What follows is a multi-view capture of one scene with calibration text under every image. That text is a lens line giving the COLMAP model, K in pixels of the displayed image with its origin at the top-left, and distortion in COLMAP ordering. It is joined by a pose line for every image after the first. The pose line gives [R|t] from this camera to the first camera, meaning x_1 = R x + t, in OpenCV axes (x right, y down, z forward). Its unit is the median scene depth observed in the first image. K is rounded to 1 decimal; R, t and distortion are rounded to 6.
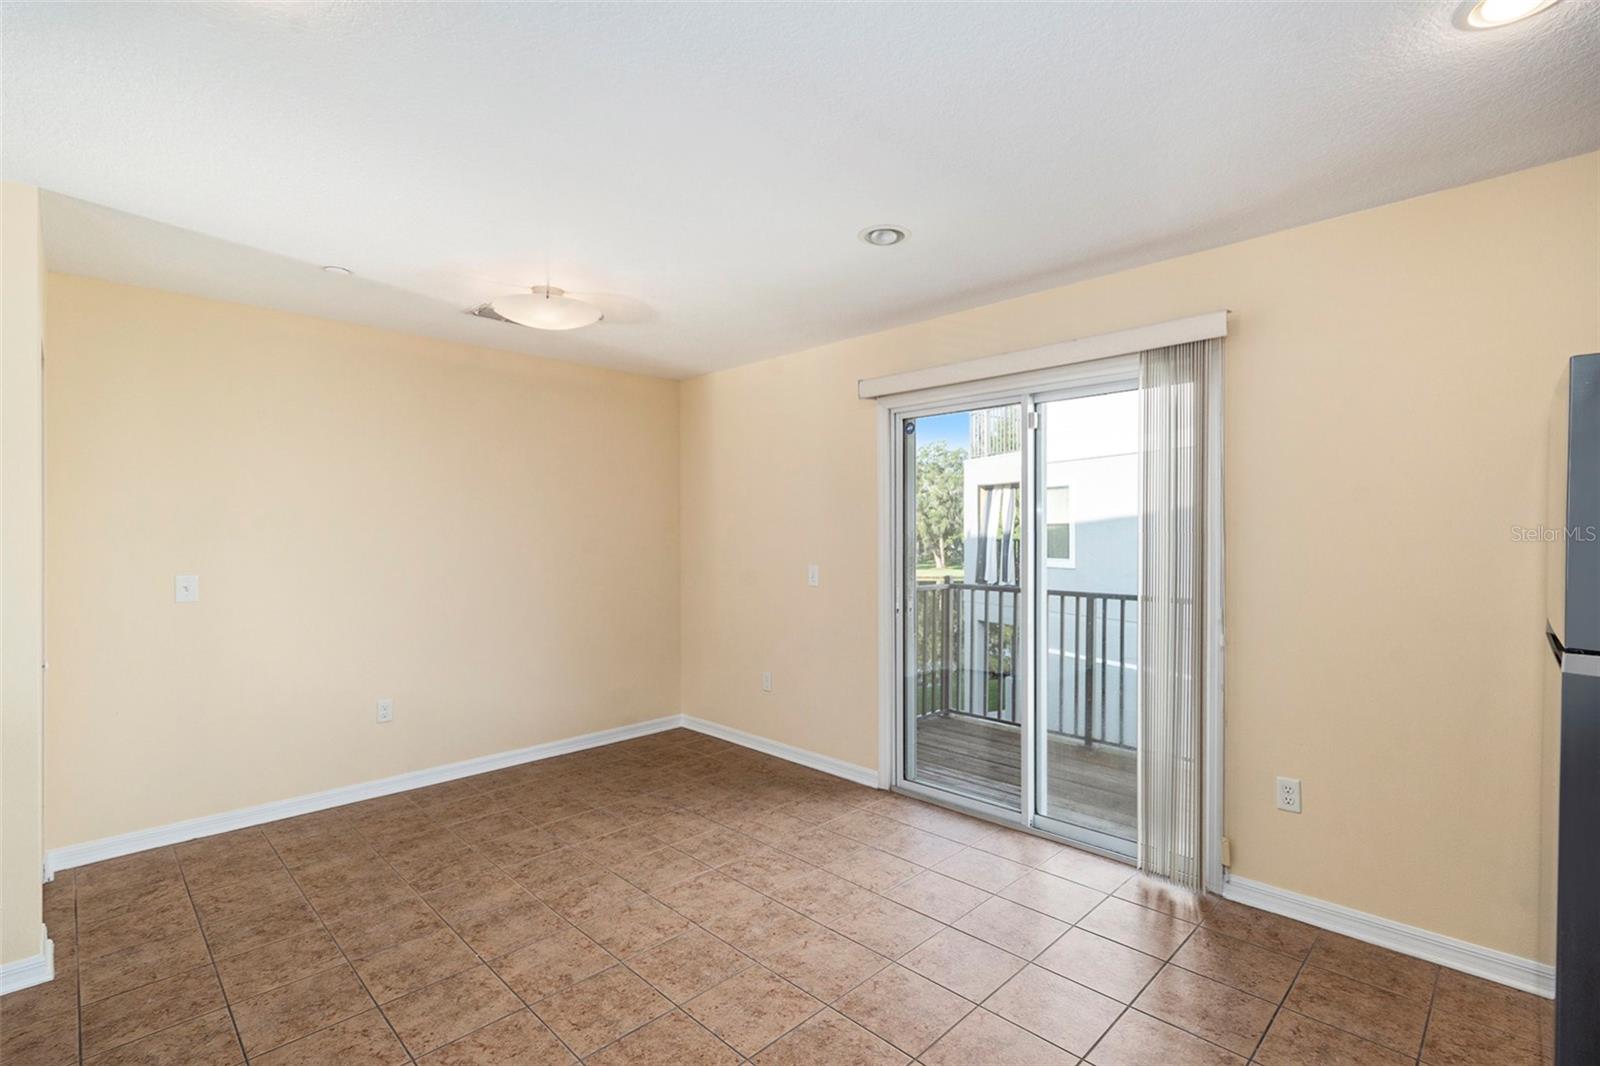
lens RADIAL K [[733.9, 0, 800.0], [0, 733.9, 533.0], [0, 0, 1]] dist [0.000695, -0.000438]
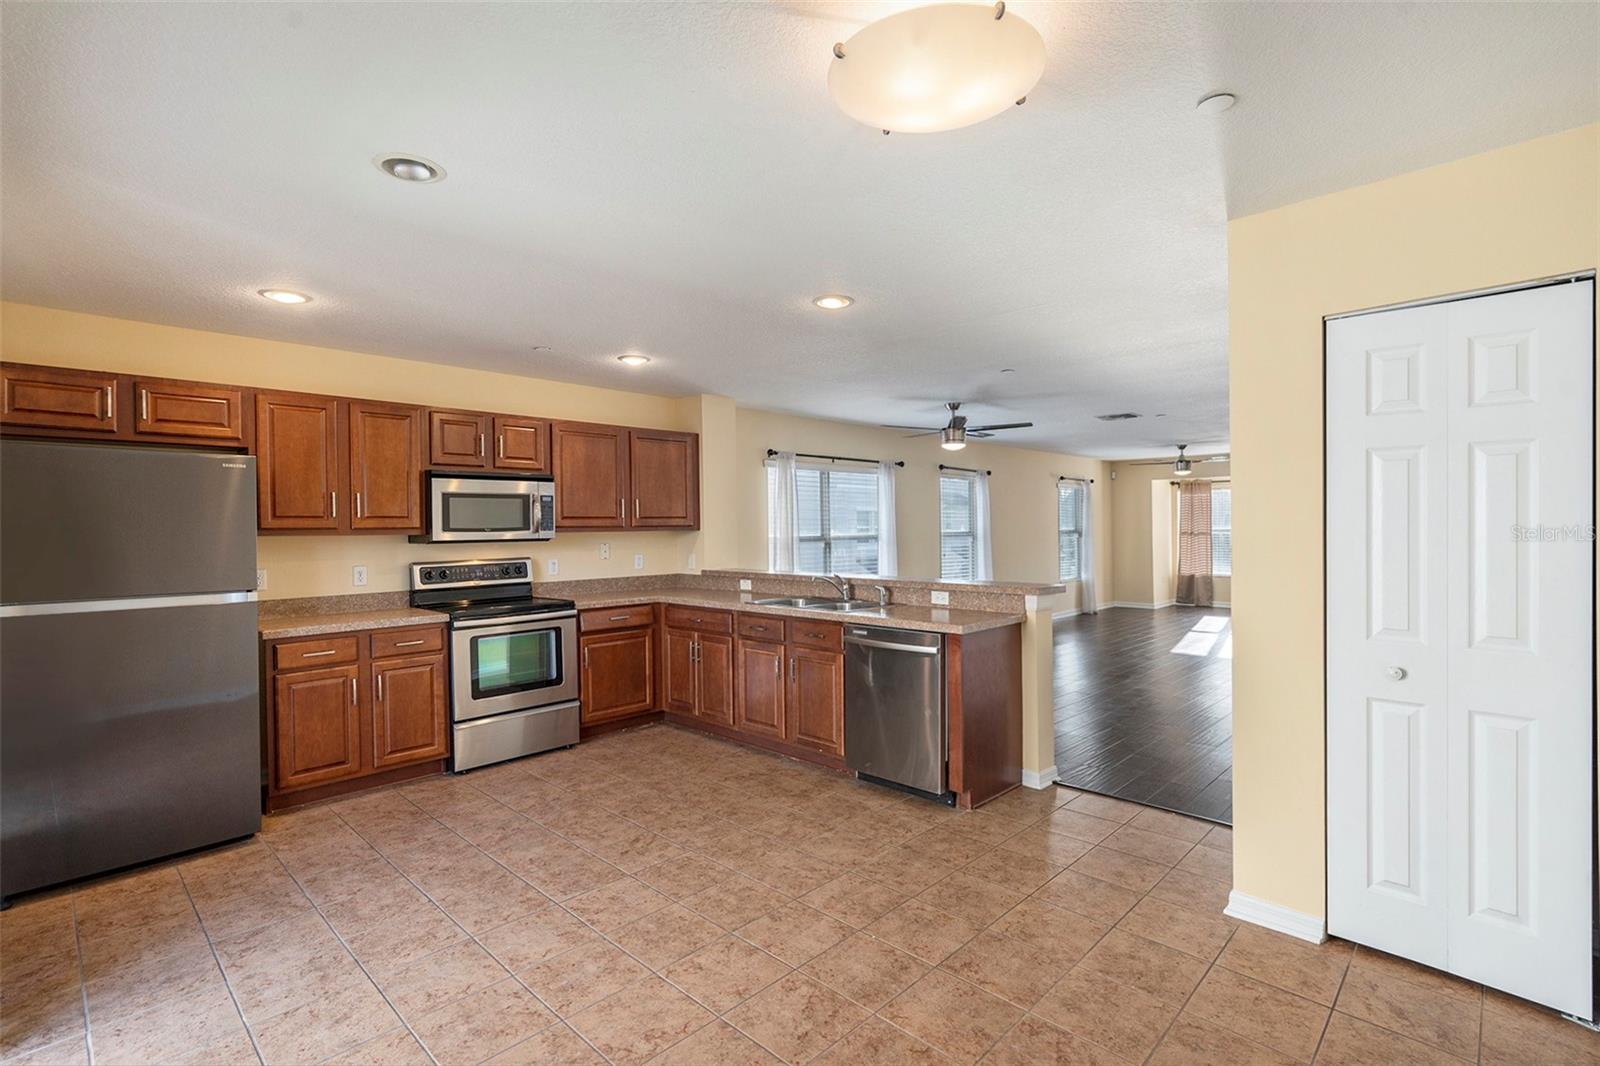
lens RADIAL K [[747.8, 0, 806.5], [0, 747.8, 533.7], [0, 0, 1]] dist [0.011656, 0.000621]
pose [[-0.999583, 0.014309, -0.025084, -0.255394], [0.014071, 0.999855, 0.009618, -0.001850], [0.025218, 0.009261, -0.999639, 1.593074]]
